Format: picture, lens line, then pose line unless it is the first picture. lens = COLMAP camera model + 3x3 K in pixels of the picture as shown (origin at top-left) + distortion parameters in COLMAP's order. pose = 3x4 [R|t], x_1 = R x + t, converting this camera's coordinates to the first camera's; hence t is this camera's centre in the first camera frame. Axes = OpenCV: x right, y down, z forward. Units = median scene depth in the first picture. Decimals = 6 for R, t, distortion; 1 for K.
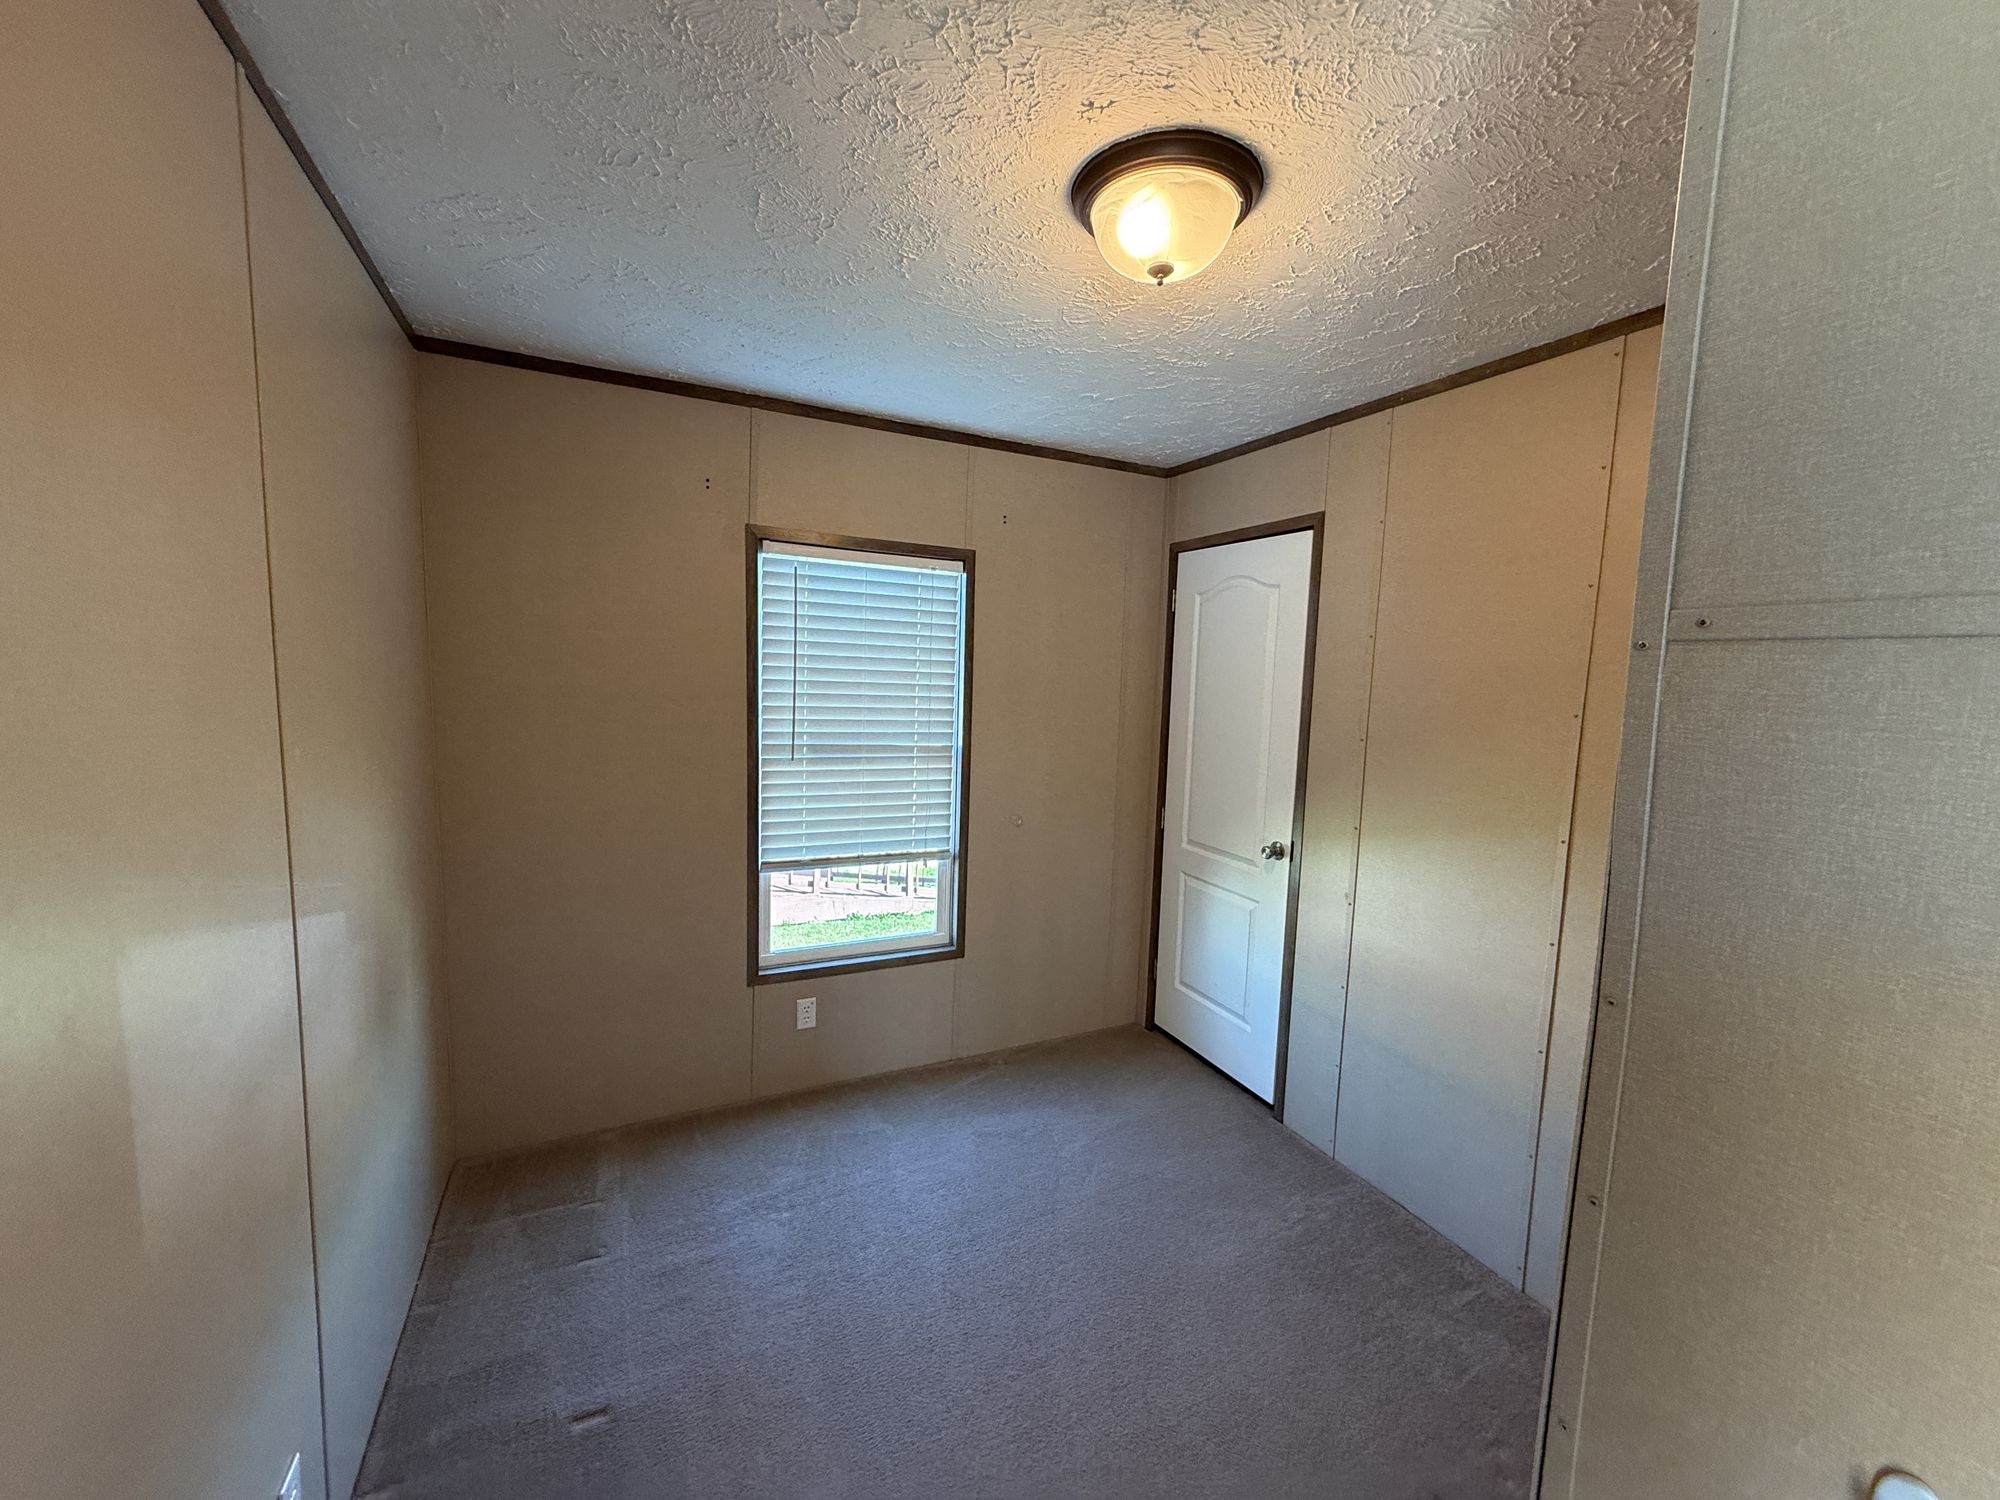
lens RADIAL K [[792.6, 0, 994.0], [0, 792.6, 749.1], [0, 0, 1]] dist [0.000742, -0.000005]
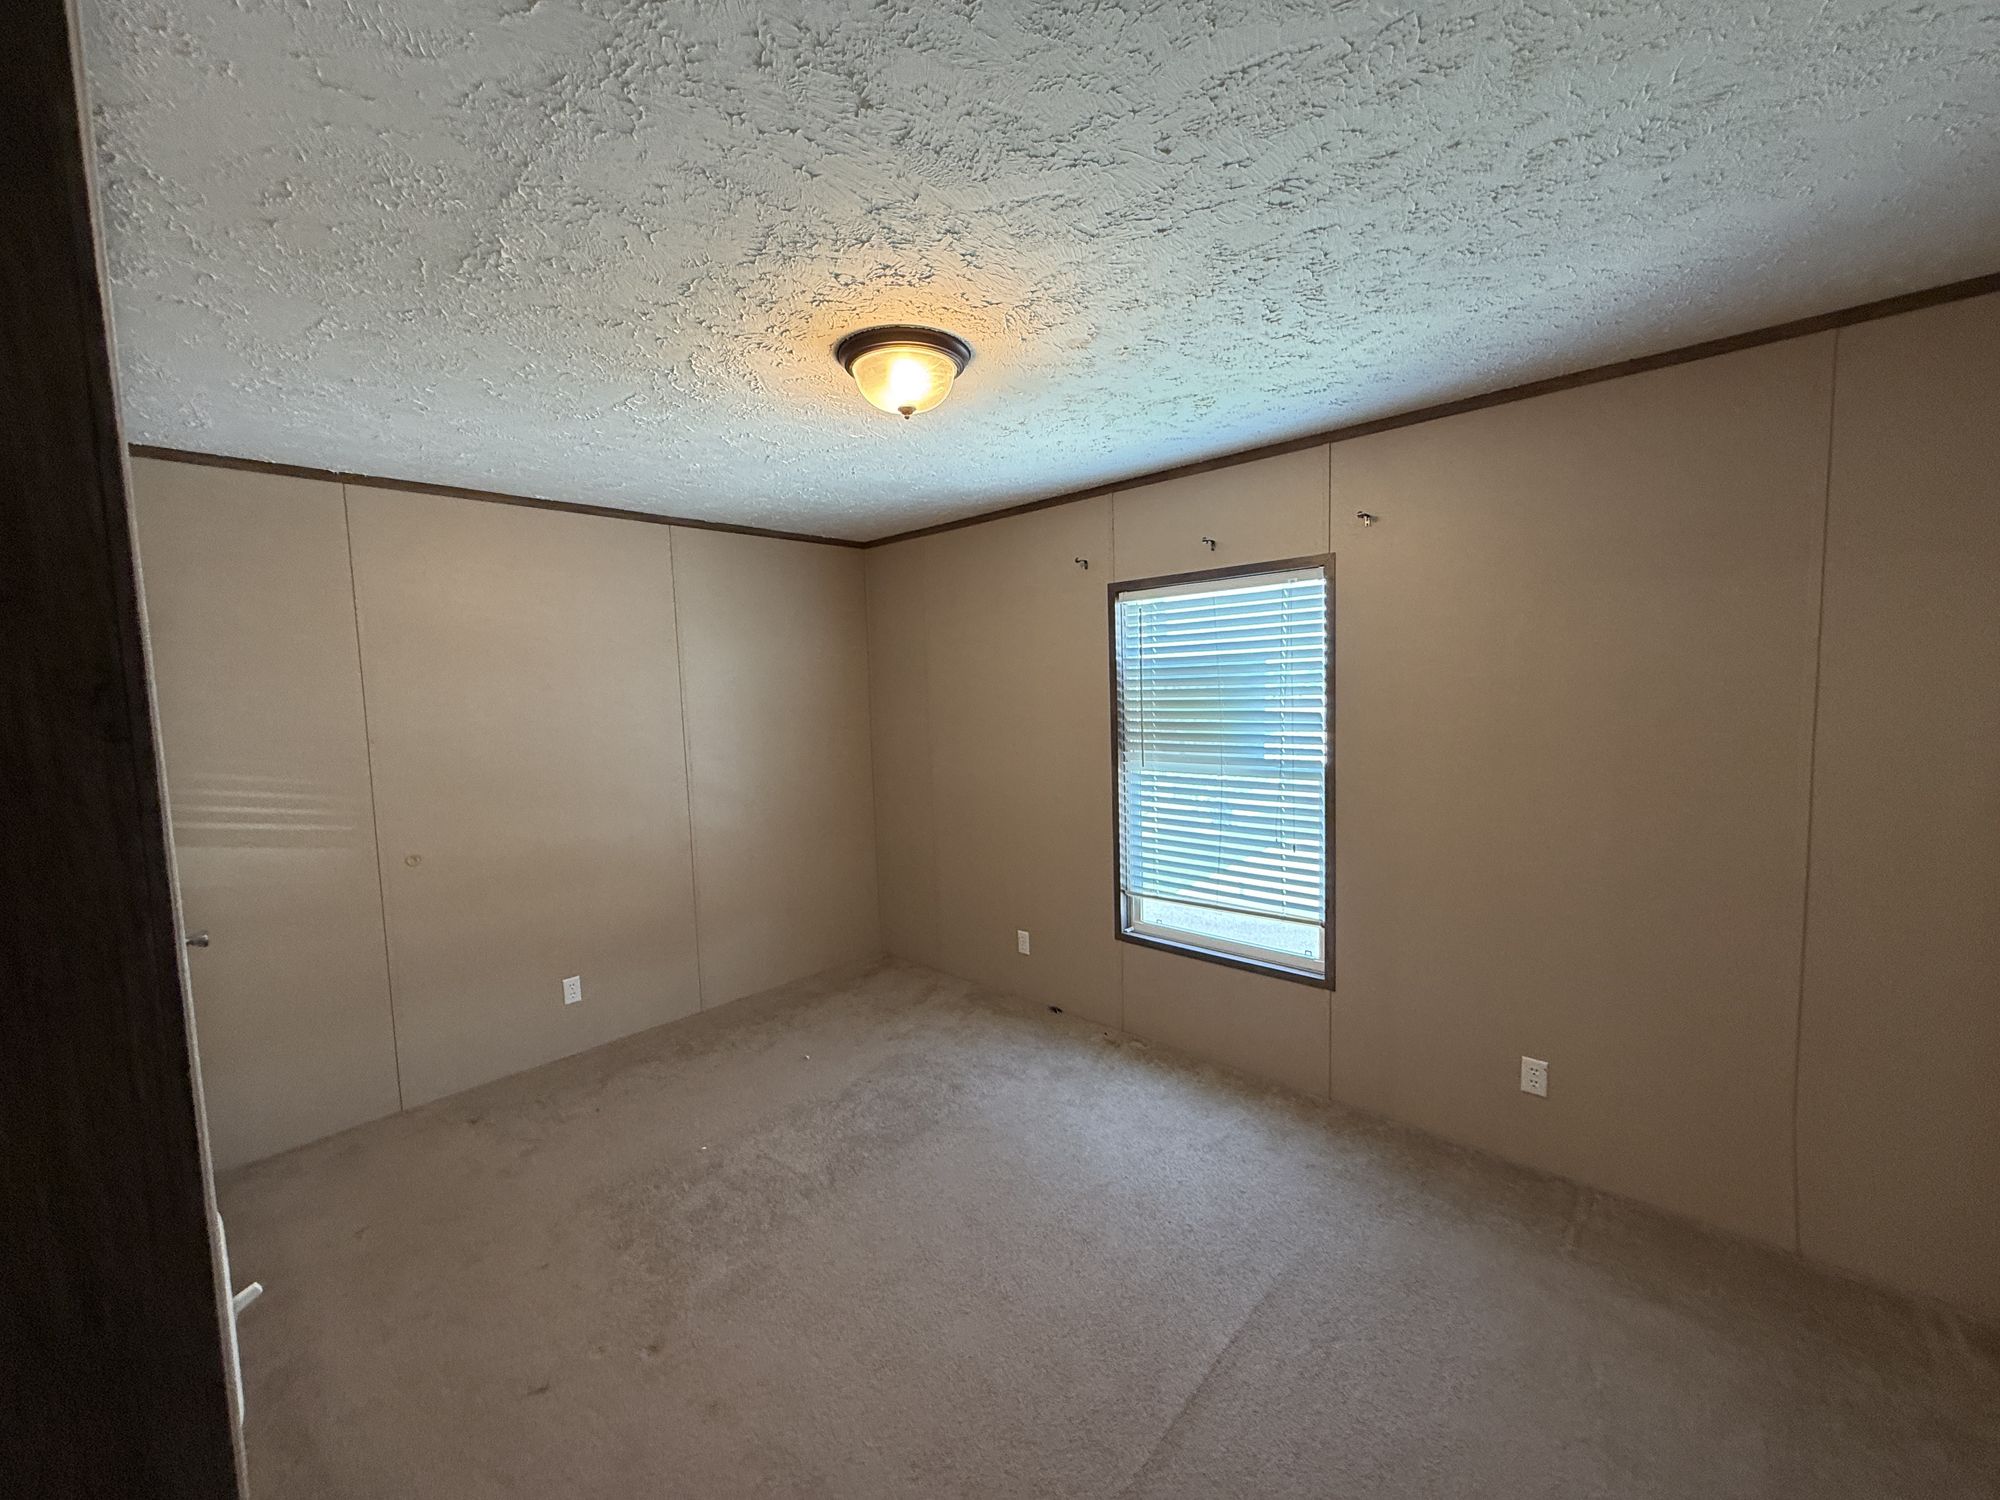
lens RADIAL K [[792.8, 0, 1000.0], [0, 792.8, 750.0], [0, 0, 1]] dist [0.001725, -0.000052]
pose [[0.364712, 0.031225, -0.930597, 0.706620], [-0.047476, 0.998761, 0.014906, -0.015211], [0.929909, 0.038745, 0.365743, 0.302333]]
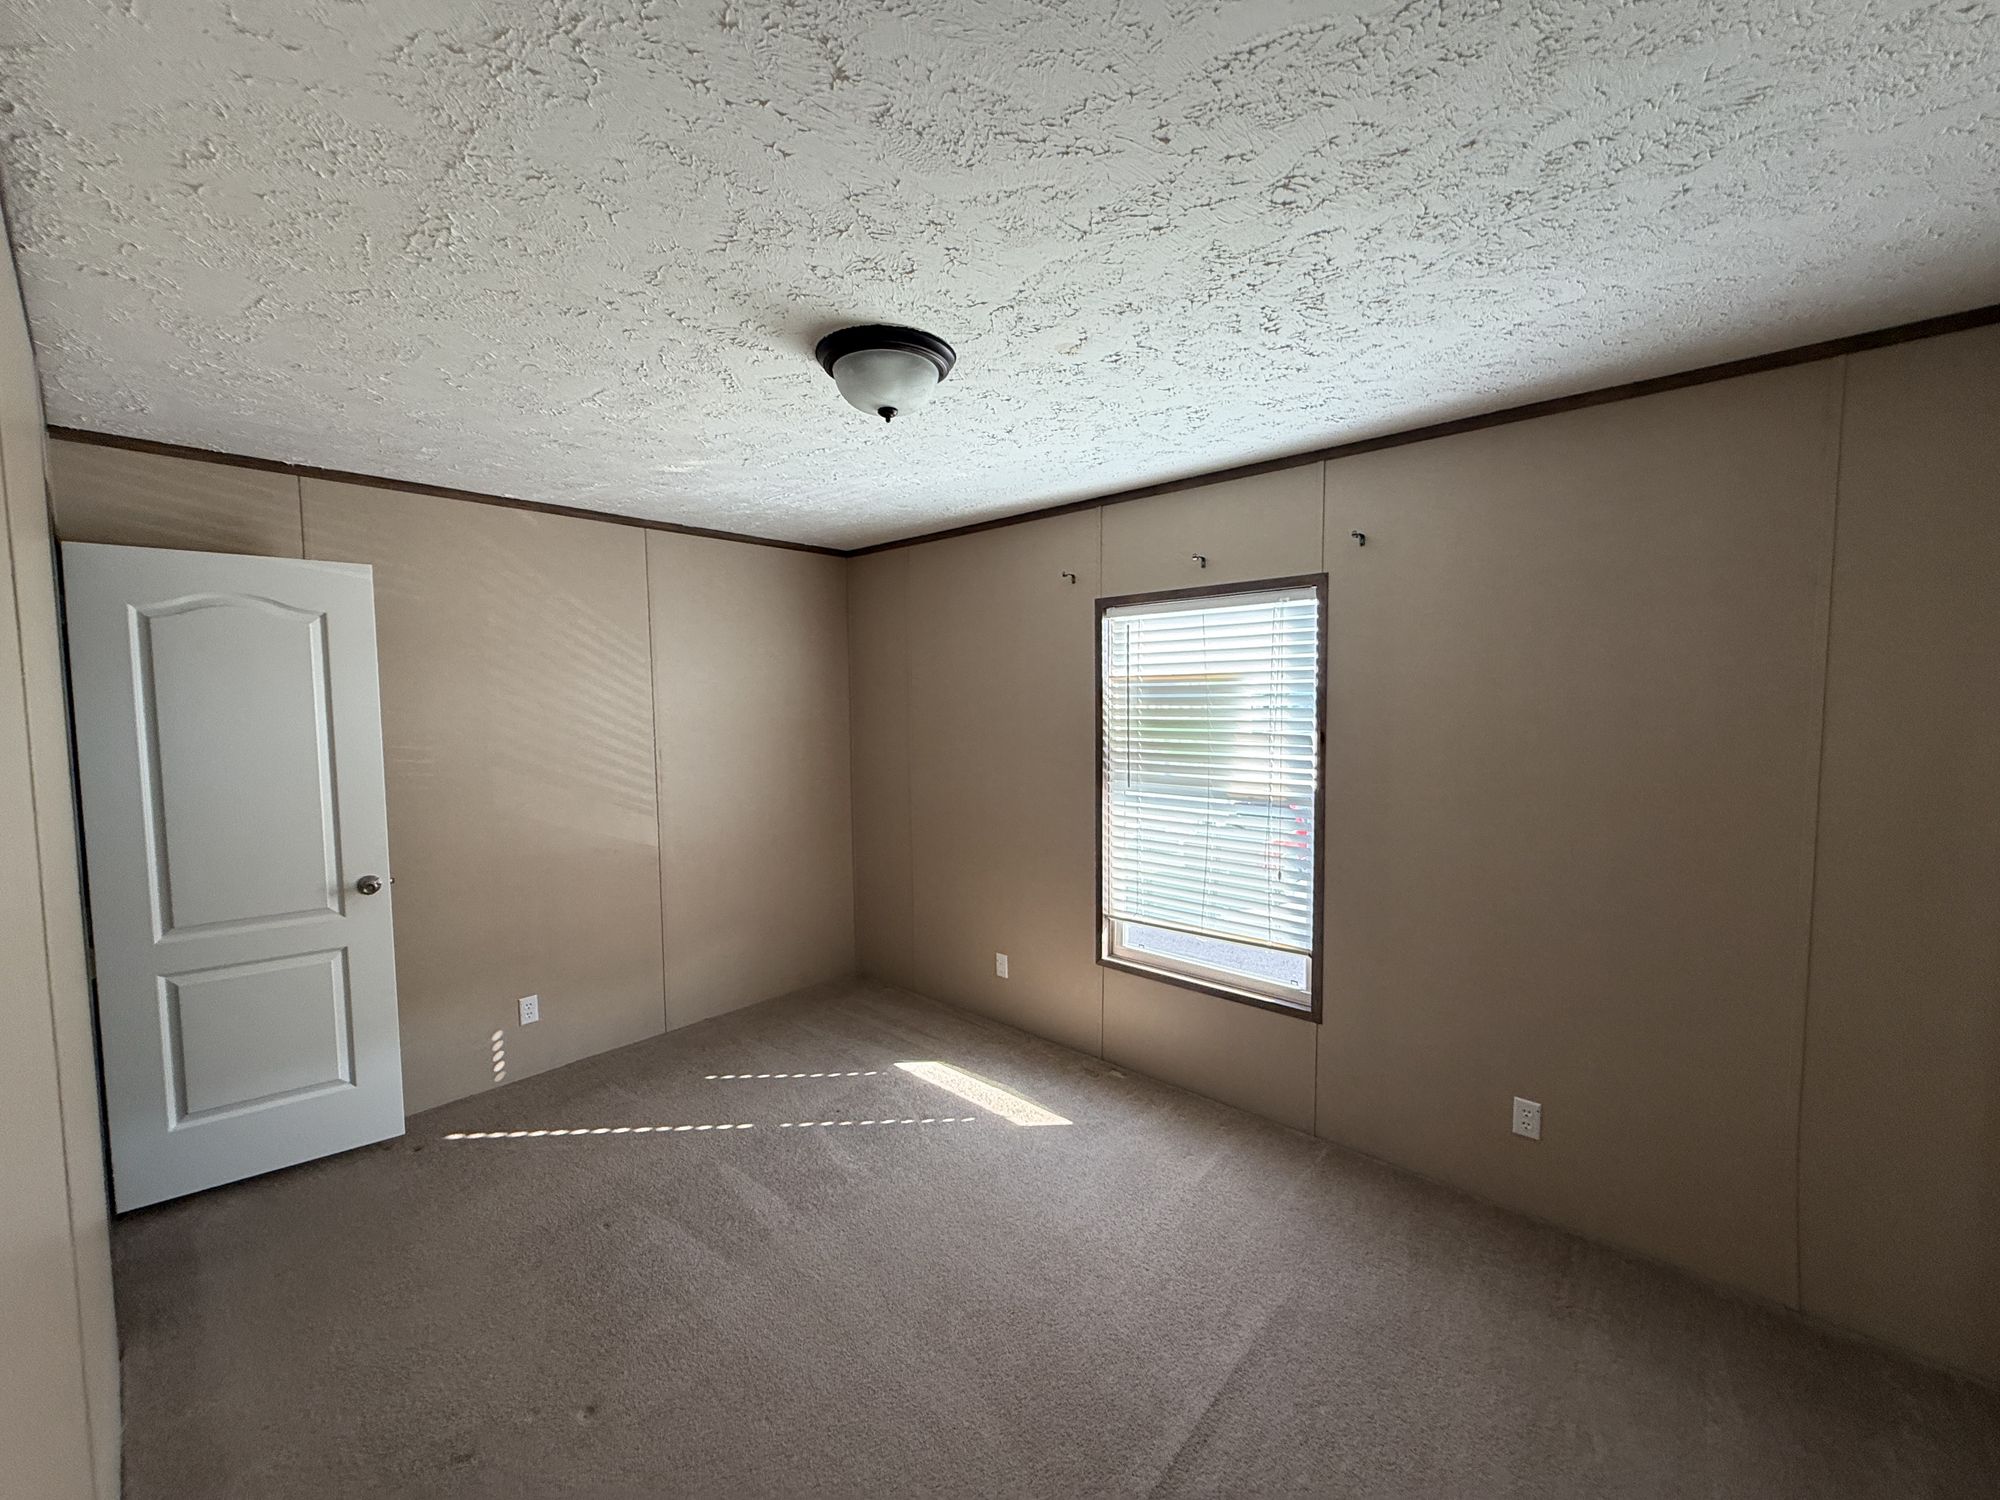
lens RADIAL K [[792.8, 0, 1000.0], [0, 792.8, 750.0], [0, 0, 1]] dist [0.001725, -0.000052]
pose [[0.381787, 0.024376, -0.923929, 0.677064], [-0.067193, 0.997739, -0.001442, -0.022502], [0.921805, 0.062632, 0.382561, 0.319057]]
